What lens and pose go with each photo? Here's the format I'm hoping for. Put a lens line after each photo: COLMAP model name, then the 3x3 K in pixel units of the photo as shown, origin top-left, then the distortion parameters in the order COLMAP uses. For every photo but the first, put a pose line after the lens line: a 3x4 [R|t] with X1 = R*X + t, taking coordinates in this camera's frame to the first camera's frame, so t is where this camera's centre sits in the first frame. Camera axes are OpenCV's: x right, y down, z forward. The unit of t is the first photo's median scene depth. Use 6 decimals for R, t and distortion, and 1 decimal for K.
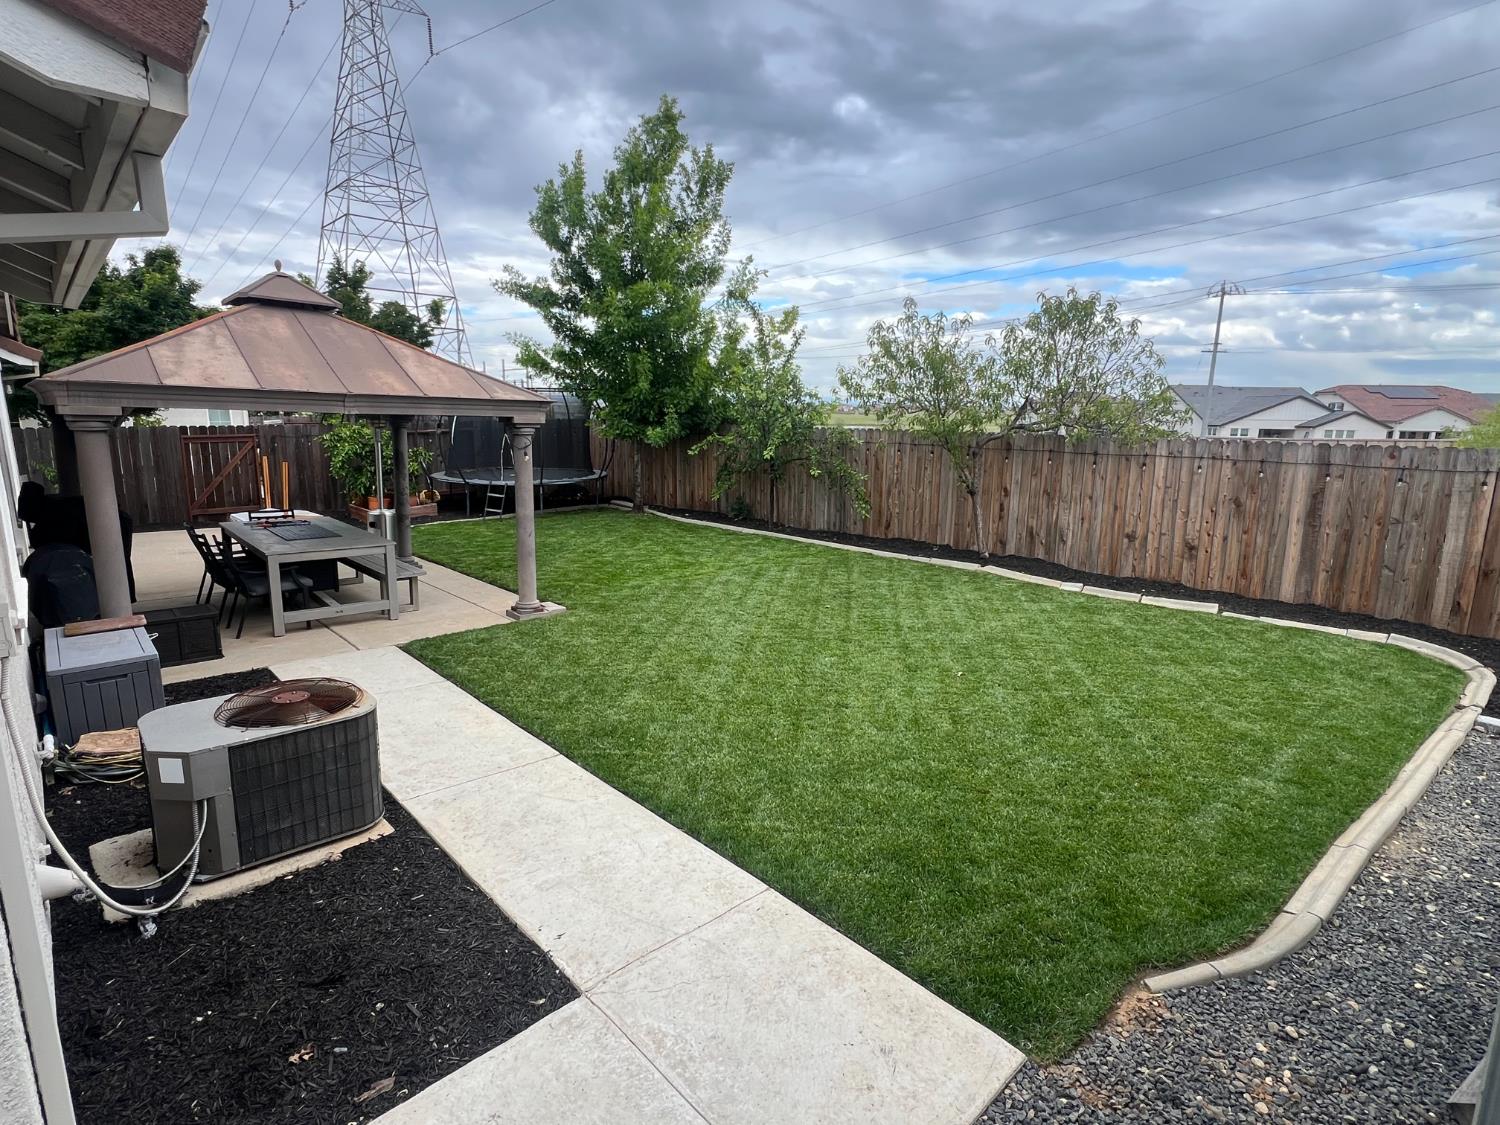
lens RADIAL K [[766.2, 0, 744.6], [0, 766.2, 566.3], [0, 0, 1]] dist [-0.002227, -0.001508]
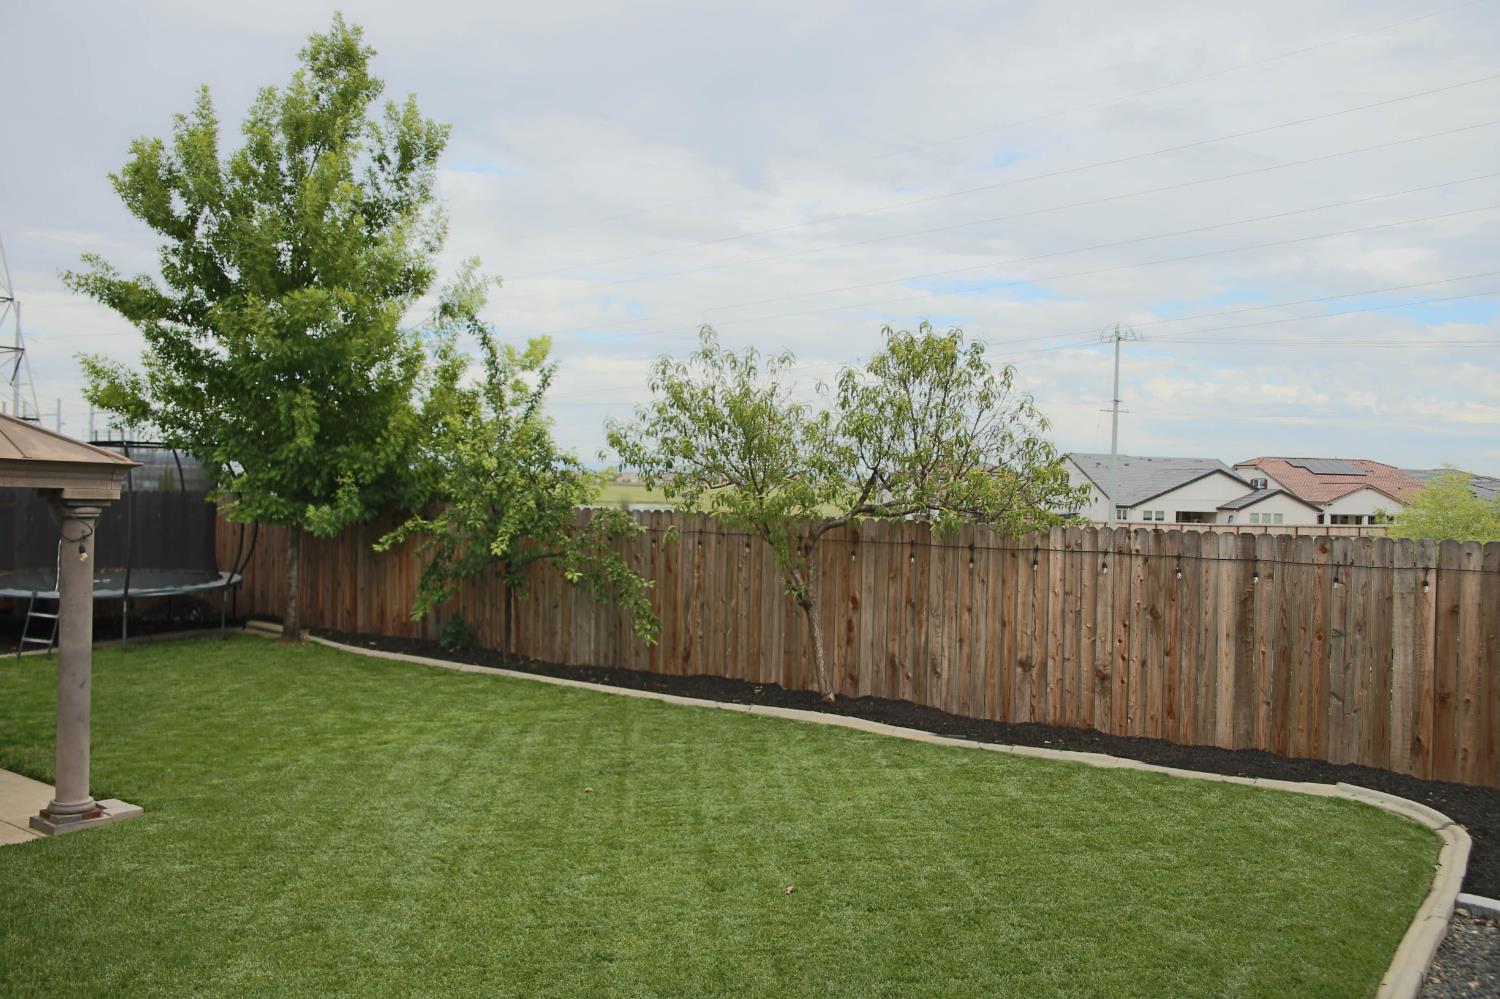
lens RADIAL K [[1164.4, 0, 754.9], [0, 1164.4, 503.2], [0, 0, 1]] dist [-0.102033, 0.083266]
pose [[0.972877, 0.007100, 0.231215, 0.016257], [0.034818, 0.983647, -0.176707, -0.005032], [-0.228688, 0.179964, 0.956721, 0.015382]]
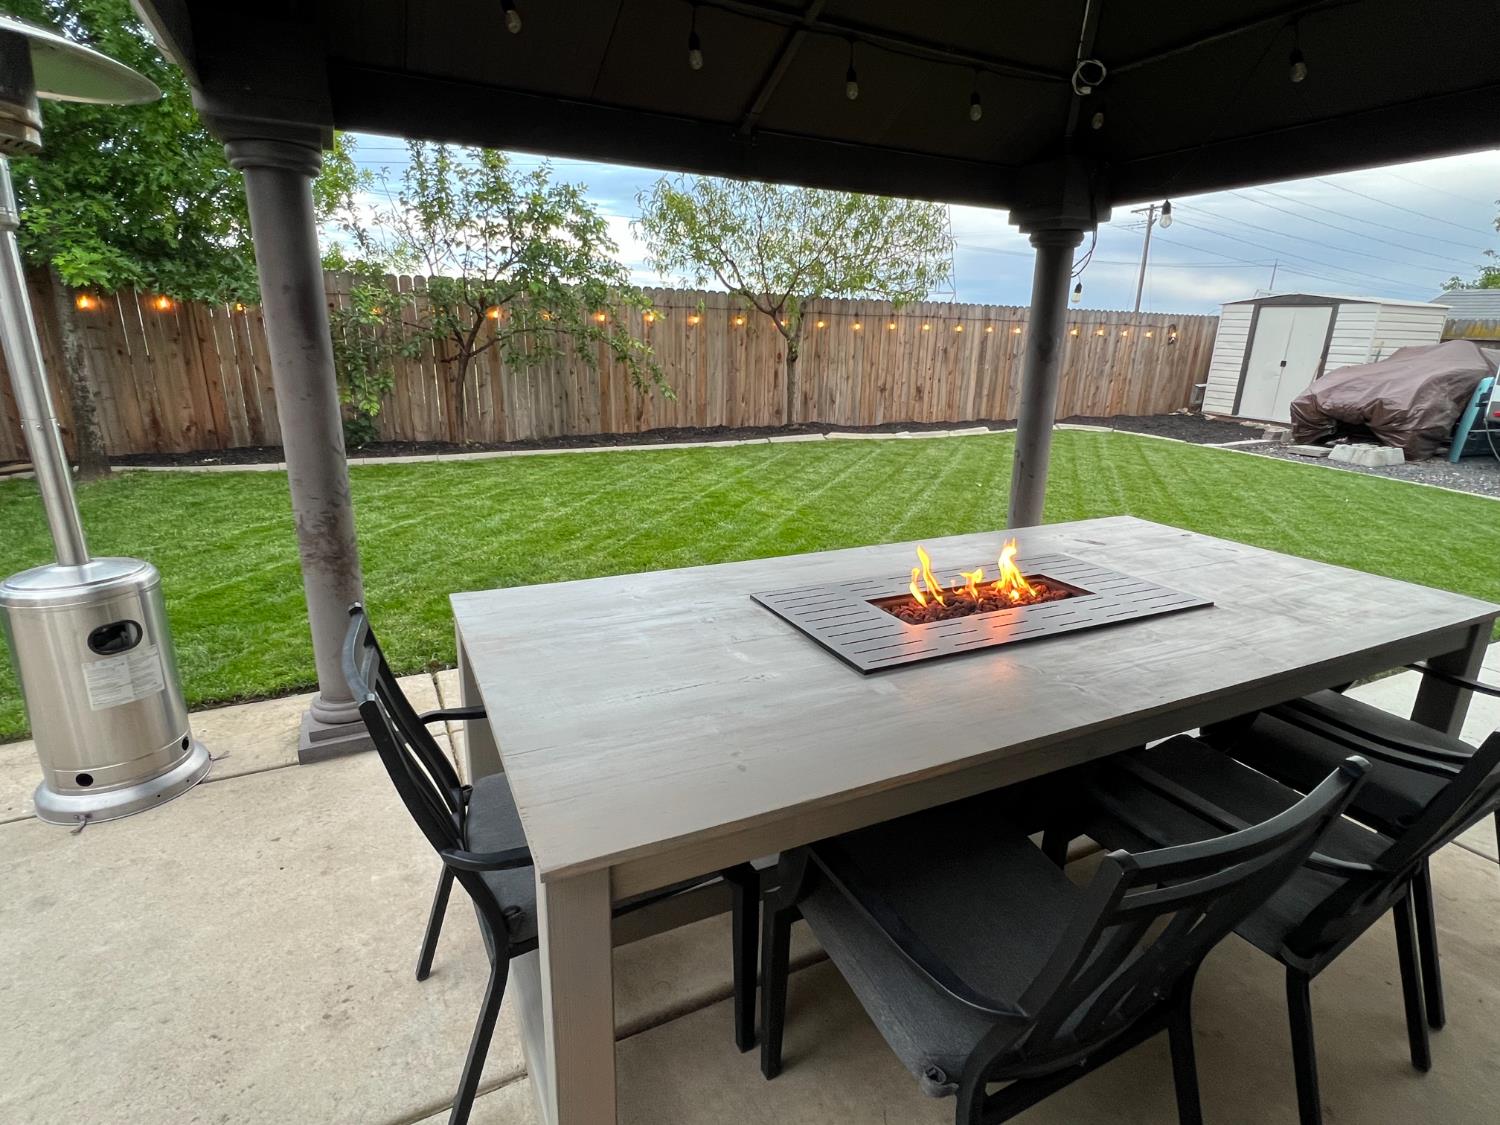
lens RADIAL K [[766.2, 0, 747.1], [0, 766.2, 561.4], [0, 0, 1]] dist [-0.002227, -0.001508]
pose [[0.283103, -0.289963, 0.914207, -0.670280], [0.163795, 0.953816, 0.251804, -0.111205], [-0.944999, 0.078456, 0.317523, 0.820910]]
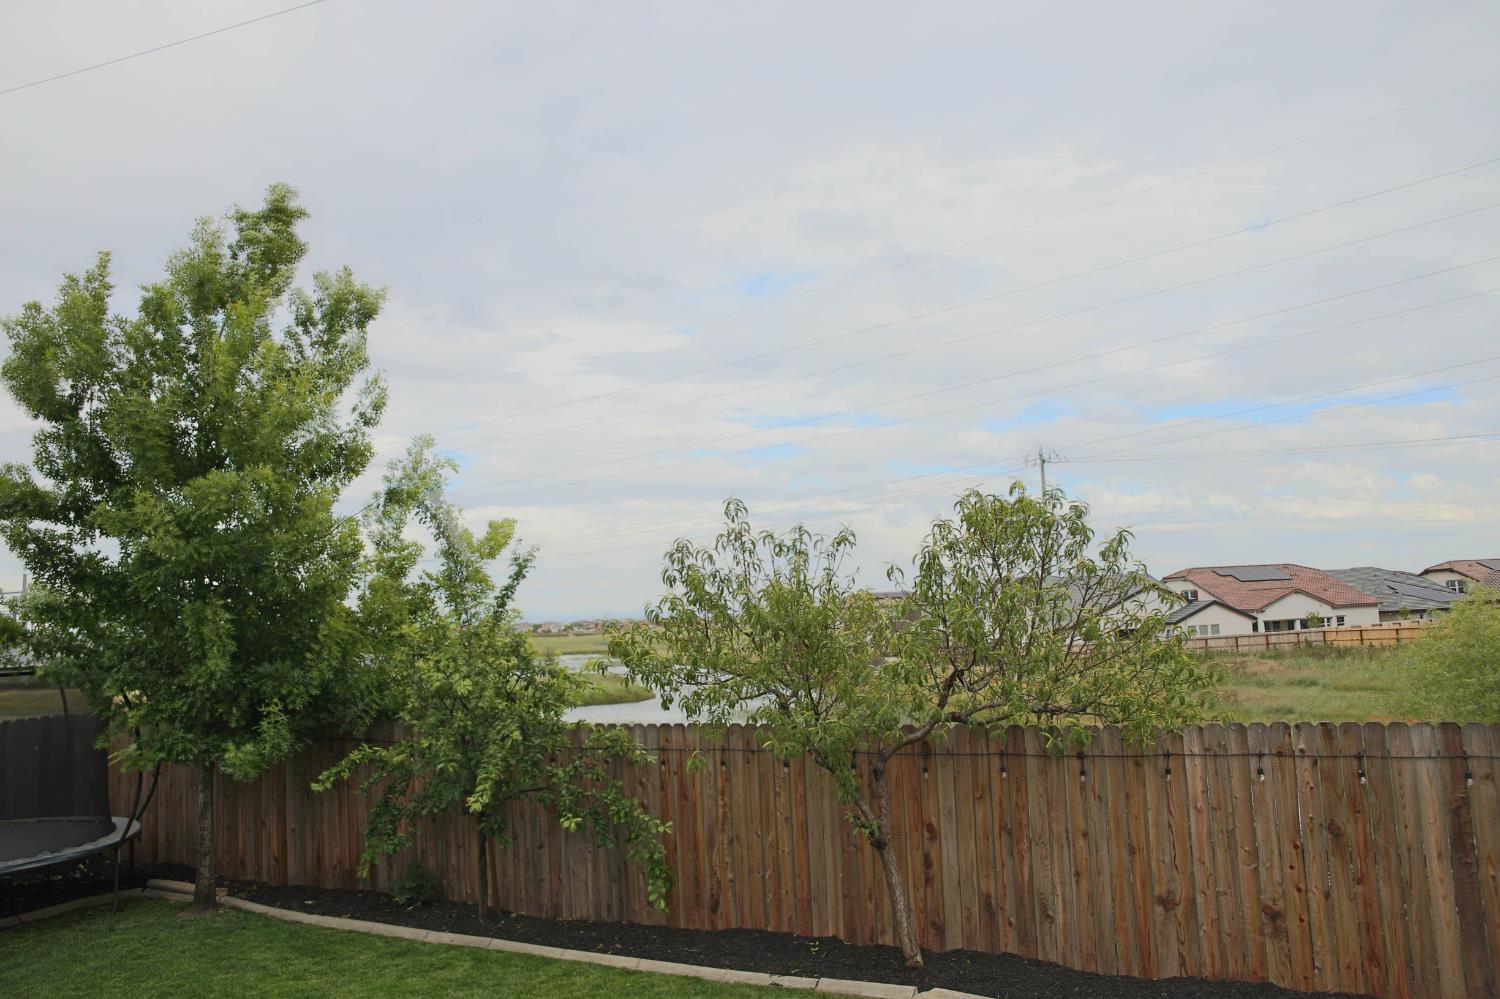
lens RADIAL K [[1164.4, 0, 752.9], [0, 1164.4, 501.0], [0, 0, 1]] dist [-0.102033, 0.083266]
pose [[0.953728, -0.021908, 0.299872, -0.023410], [0.112516, 0.950881, -0.288384, -0.106877], [-0.278825, 0.308780, 0.909347, 0.233905]]
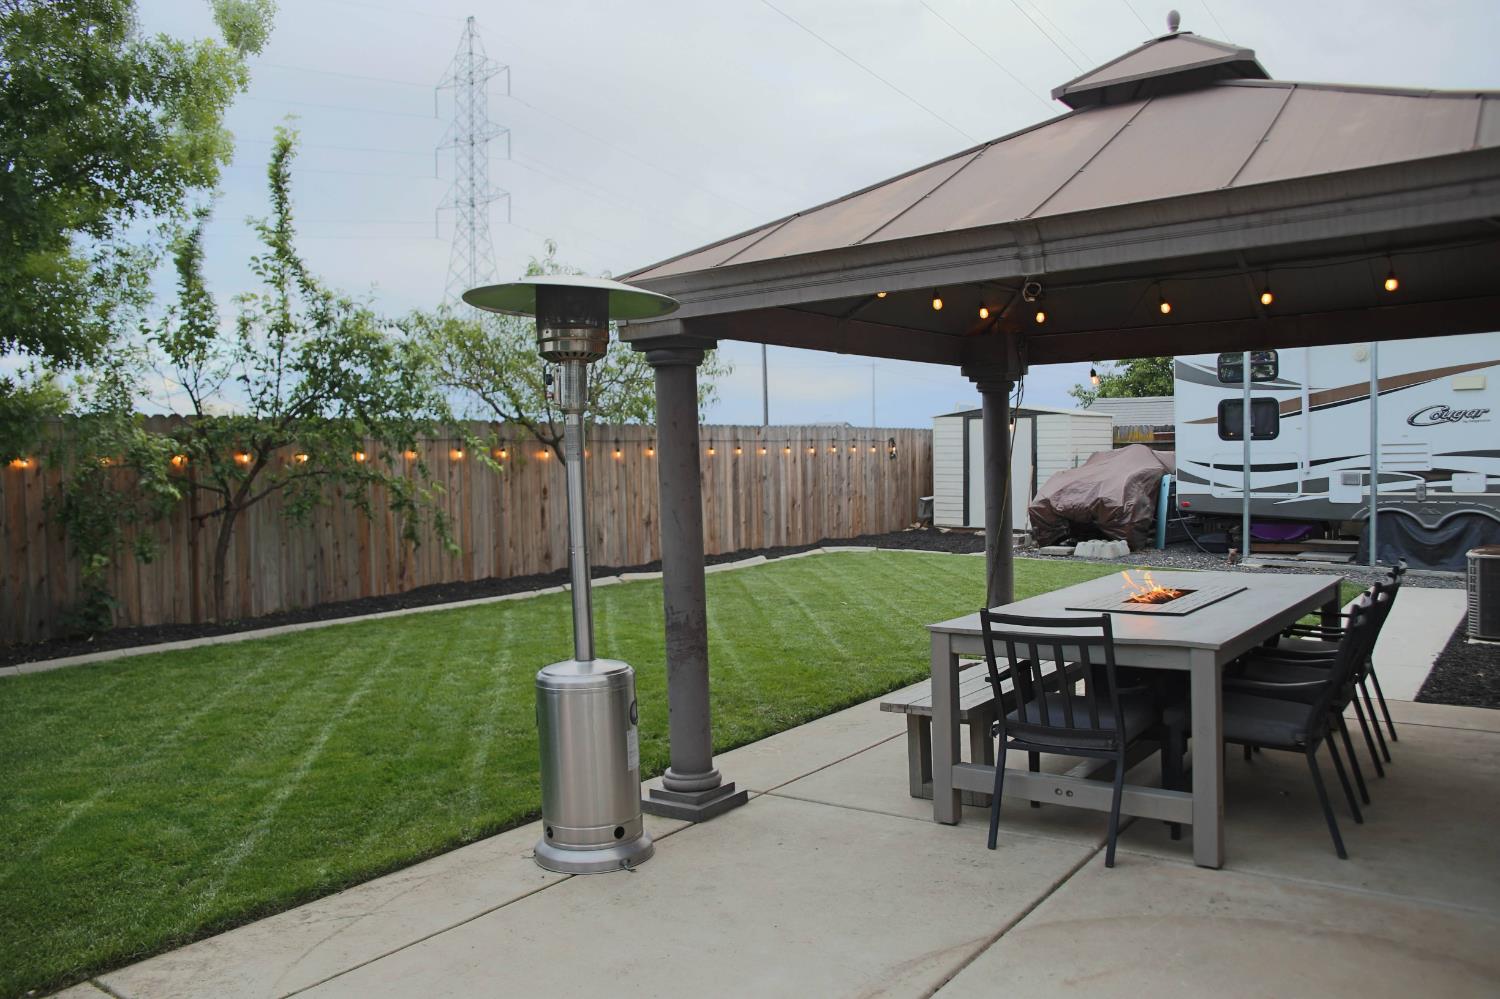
lens RADIAL K [[1153.2, 0, 747.8], [0, 1153.2, 500.9], [0, 0, 1]] dist [-0.042661, 0.003842]
pose [[-0.184614, -0.055745, 0.981229, -0.960743], [0.200172, 0.975330, 0.093072, -0.173222], [-0.962210, 0.213597, -0.168901, 1.088815]]
